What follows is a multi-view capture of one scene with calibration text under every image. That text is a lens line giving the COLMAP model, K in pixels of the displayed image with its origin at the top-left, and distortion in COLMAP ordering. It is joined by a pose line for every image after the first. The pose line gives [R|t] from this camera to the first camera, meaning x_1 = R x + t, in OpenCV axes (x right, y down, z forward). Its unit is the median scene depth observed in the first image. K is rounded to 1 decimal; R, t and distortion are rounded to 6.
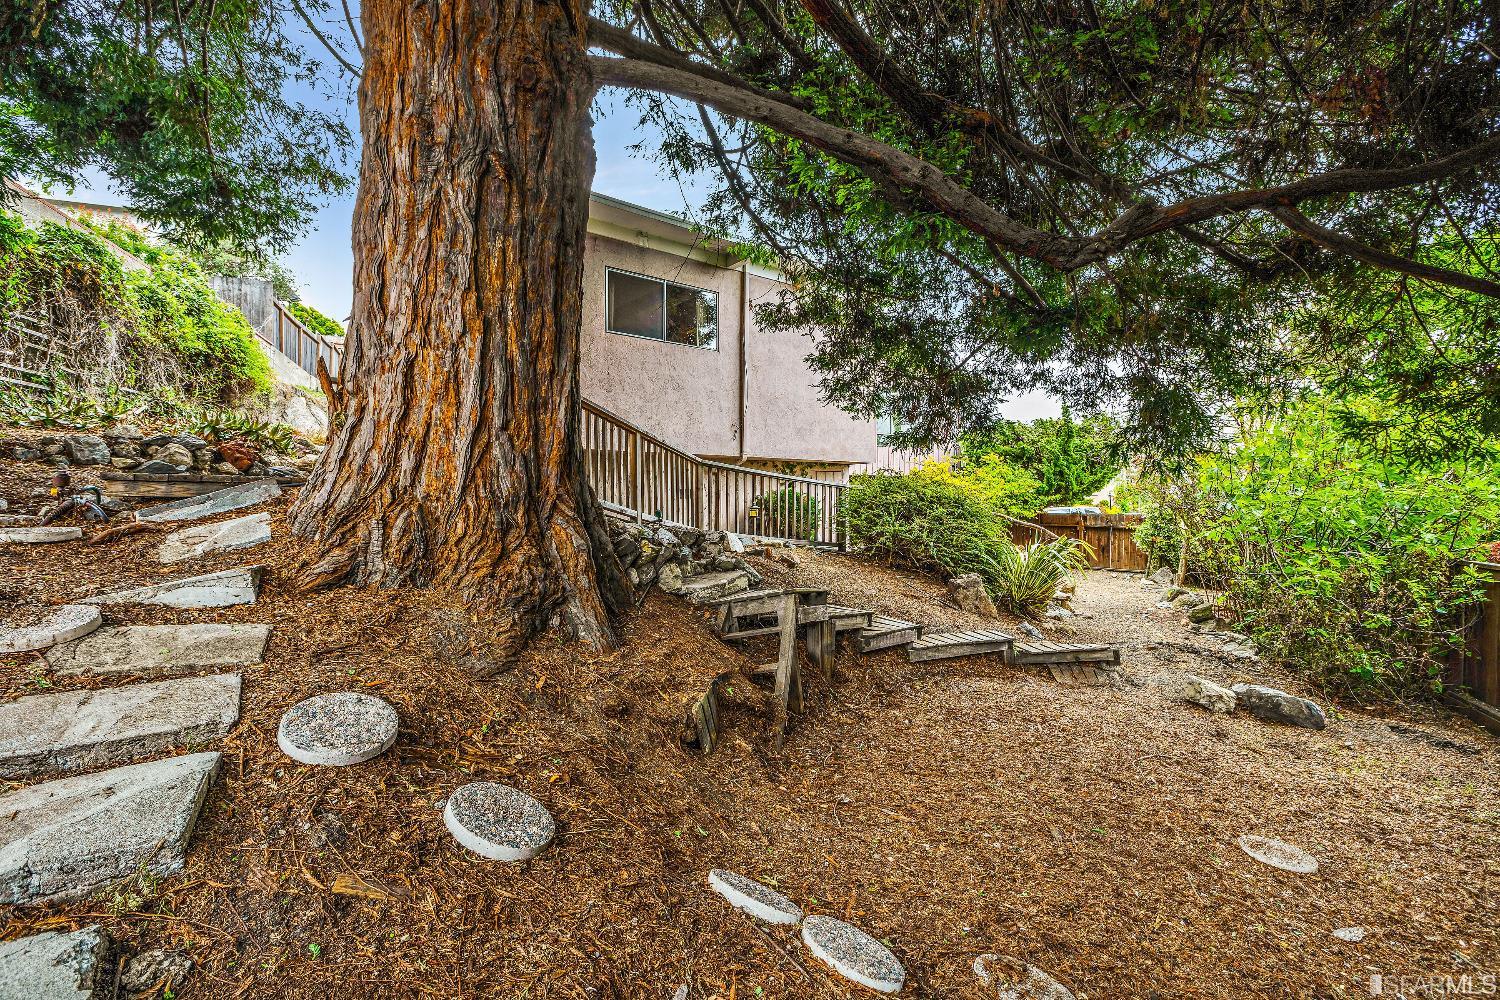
lens RADIAL K [[687.9, 0, 751.2], [0, 687.9, 497.7], [0, 0, 1]] dist [-0.000531, -0.000577]
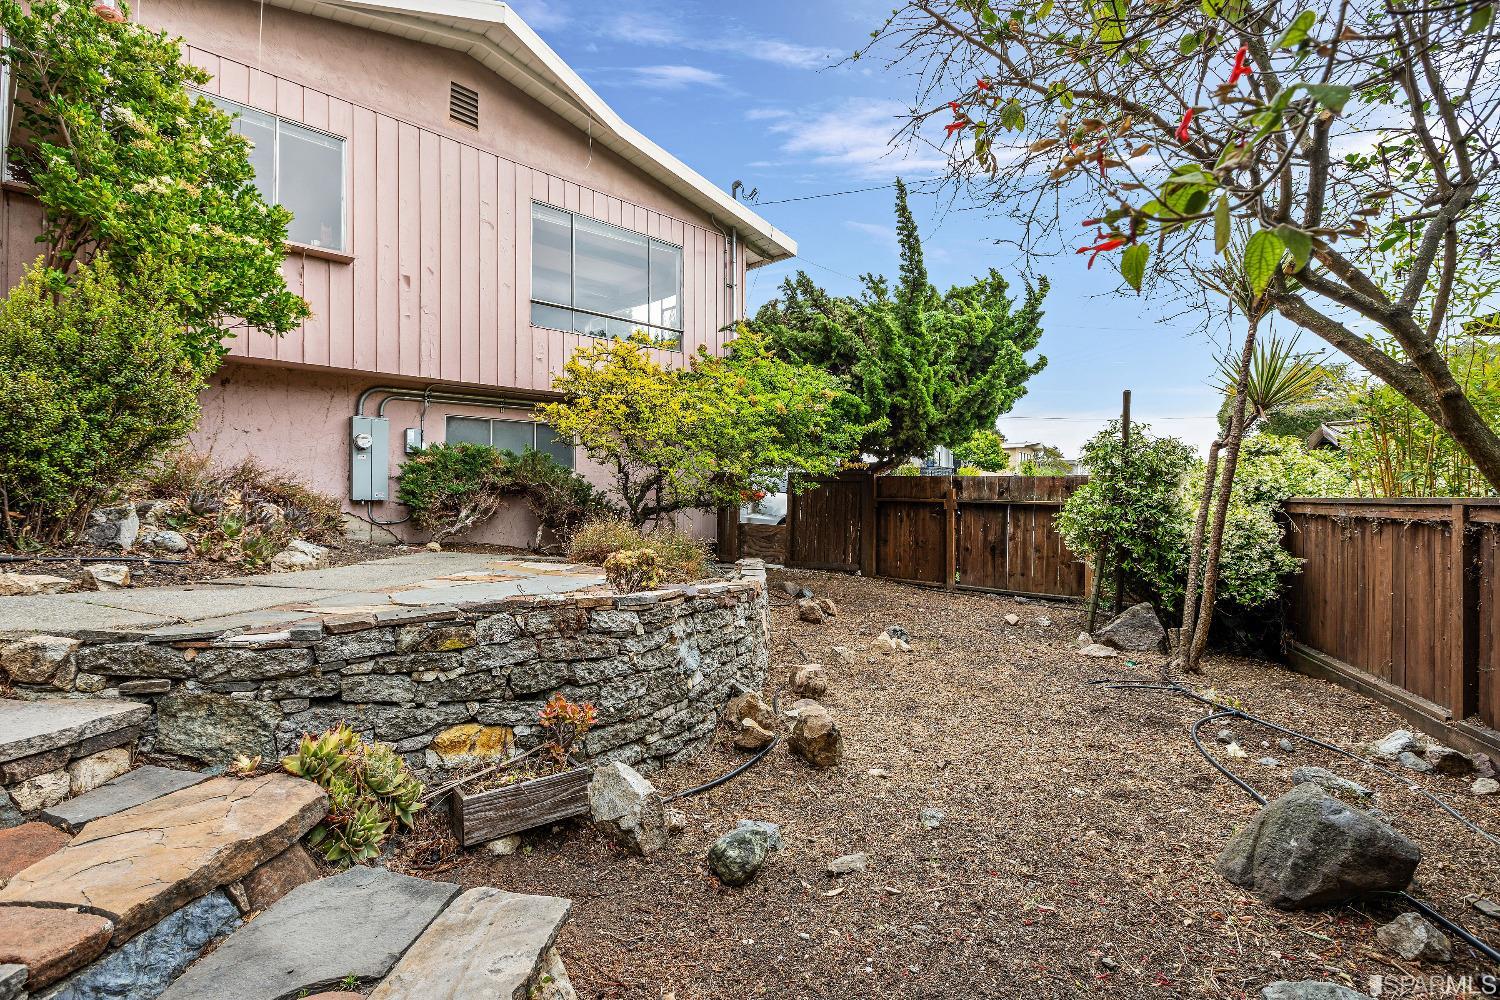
lens RADIAL K [[687.9, 0, 751.2], [0, 687.9, 497.7], [0, 0, 1]] dist [-0.000531, -0.000577]
pose [[0.993944, 0.007005, 0.109668, 0.308476], [-0.008383, 0.999891, 0.012114, 0.036035], [-0.109572, -0.012960, 0.993894, 0.573907]]
